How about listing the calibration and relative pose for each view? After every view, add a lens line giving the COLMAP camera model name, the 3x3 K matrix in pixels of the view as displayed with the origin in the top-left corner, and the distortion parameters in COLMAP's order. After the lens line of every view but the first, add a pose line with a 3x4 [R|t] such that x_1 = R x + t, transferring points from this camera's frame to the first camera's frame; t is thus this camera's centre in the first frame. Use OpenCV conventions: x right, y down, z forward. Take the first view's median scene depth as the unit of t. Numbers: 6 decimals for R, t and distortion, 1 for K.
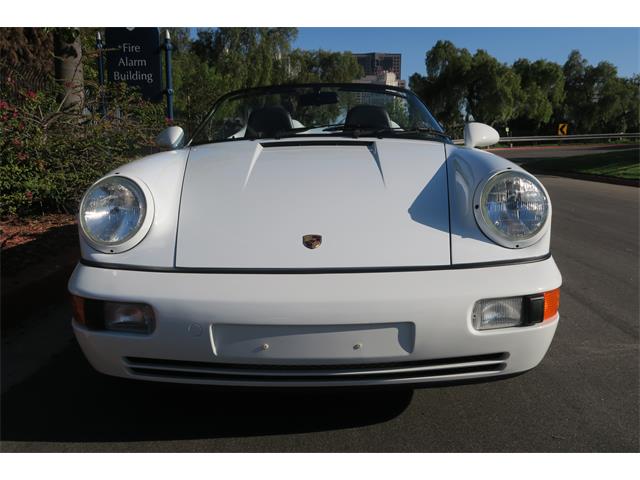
lens RADIAL K [[605.1, 0, 306.8], [0, 605.1, 240.0], [0, 0, 1]] dist [-0.002140, -0.005926]
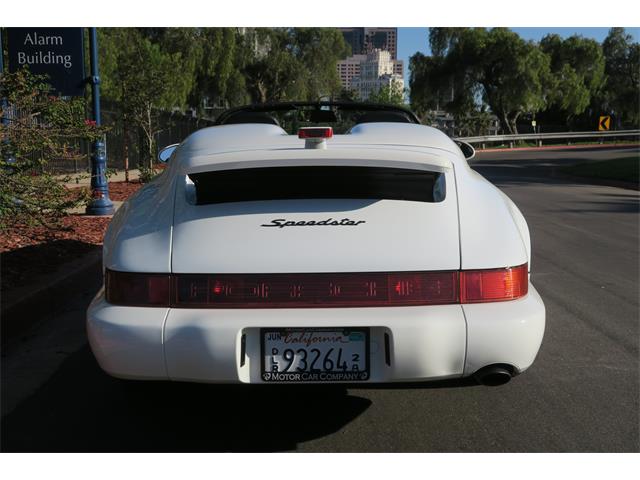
lens RADIAL K [[770.9, 0, 312.8], [0, 770.9, 240.3], [0, 0, 1]] dist [0.004107, 0.032404]
pose [[0.999057, -0.008669, 0.042547, -0.001180], [0.009907, 0.999532, -0.028954, -0.005220], [-0.042276, 0.029348, 0.998675, 0.014897]]
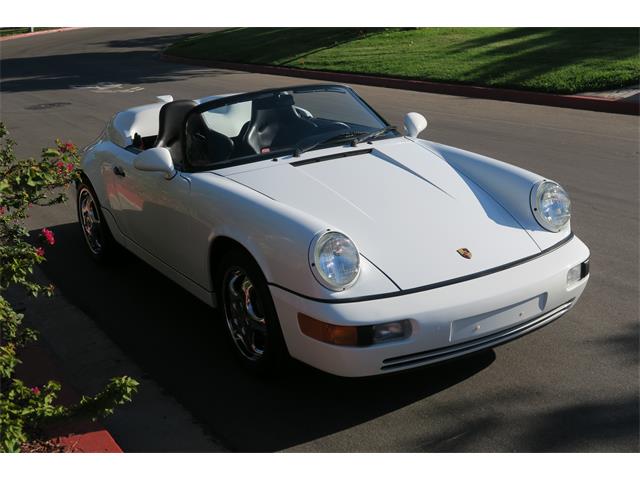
lens RADIAL K [[892.7, 0, 294.4], [0, 892.7, 240.7], [0, 0, 1]] dist [0.008066, -0.009521]
pose [[0.845177, -0.188172, 0.500268, -0.074185], [0.134748, 0.980760, 0.141256, -0.020355], [-0.517223, -0.051976, 0.854271, -0.033402]]
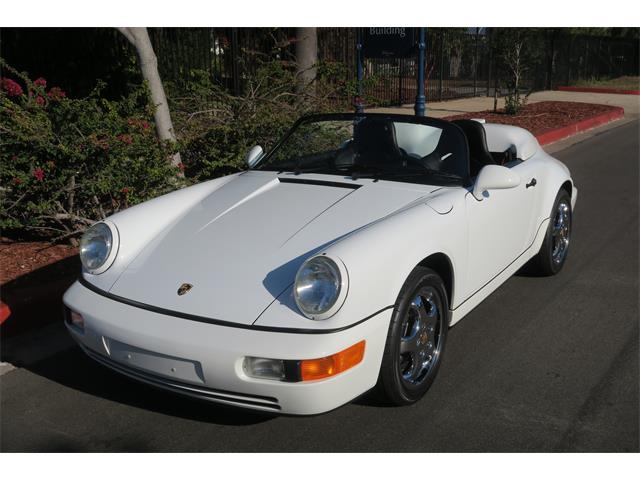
lens RADIAL K [[713.6, 0, 318.7], [0, 713.6, 230.6], [0, 0, 1]] dist [-0.007397, -0.000038]
pose [[0.856930, 0.119299, -0.501437, 0.057012], [-0.073209, 0.991154, 0.110700, -0.017710], [0.510207, -0.058152, 0.858083, -0.013531]]
